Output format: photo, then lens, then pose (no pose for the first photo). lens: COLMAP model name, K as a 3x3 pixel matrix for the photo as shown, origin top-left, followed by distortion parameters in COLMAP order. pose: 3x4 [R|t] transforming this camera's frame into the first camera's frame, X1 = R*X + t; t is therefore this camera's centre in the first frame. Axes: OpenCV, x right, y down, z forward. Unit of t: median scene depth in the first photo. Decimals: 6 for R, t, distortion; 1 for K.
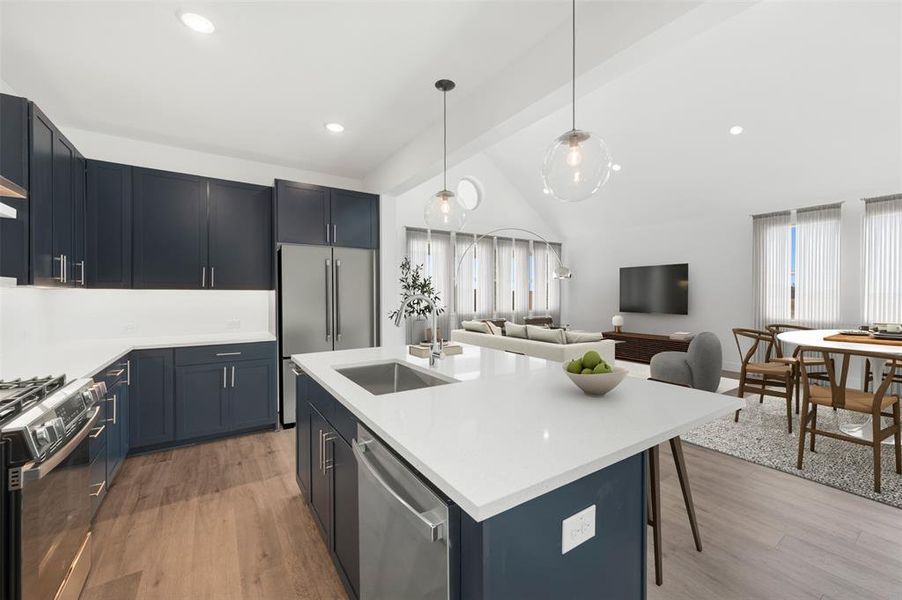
lens RADIAL K [[360.9, 0, 459.1], [0, 360.9, 293.5], [0, 0, 1]] dist [-0.006346, 0.000312]
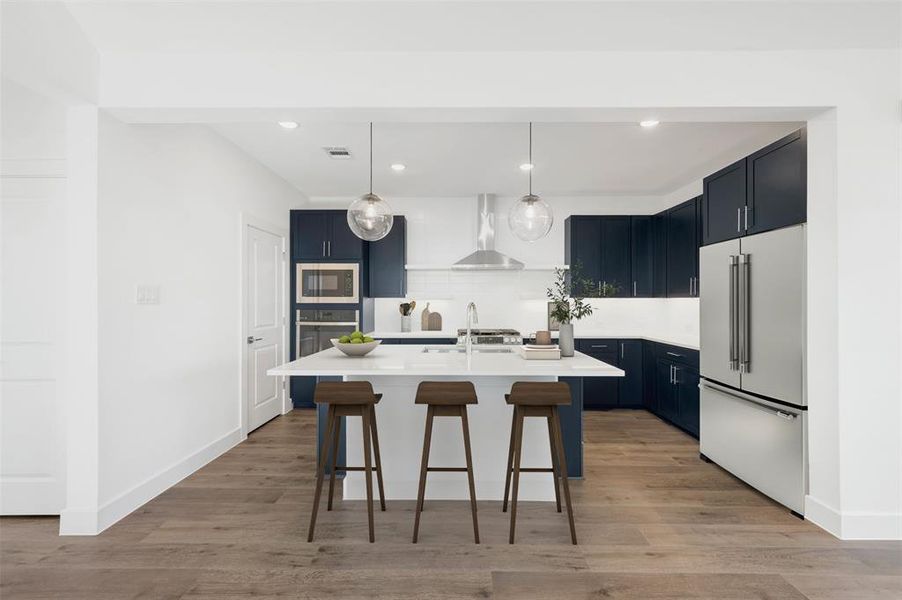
lens RADIAL K [[360.9, 0, 459.4], [0, 360.9, 304.6], [0, 0, 1]] dist [-0.006346, 0.000312]
pose [[-0.557590, 0.020223, -0.829870, 1.050078], [-0.004049, 0.999625, 0.027080, -0.028885], [0.830106, 0.018460, -0.557299, 1.654438]]
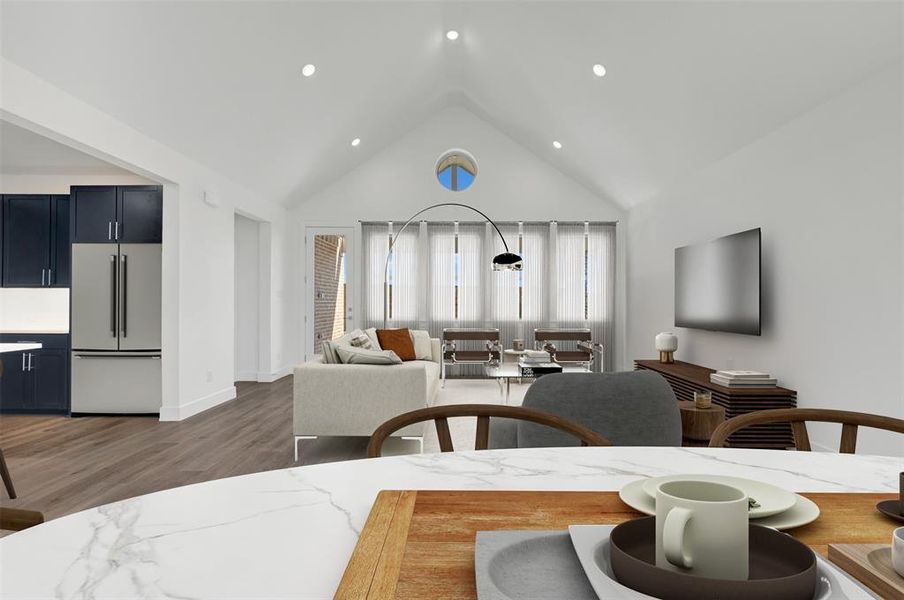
lens RADIAL K [[361.7, 0, 454.8], [0, 361.7, 291.3], [0, 0, 1]] dist [-0.006346, 0.000312]
pose [[0.824619, -0.000106, -0.565688, 1.853821], [-0.009144, 0.999867, -0.013517, 0.007323], [0.565614, 0.016319, 0.824509, 1.251242]]
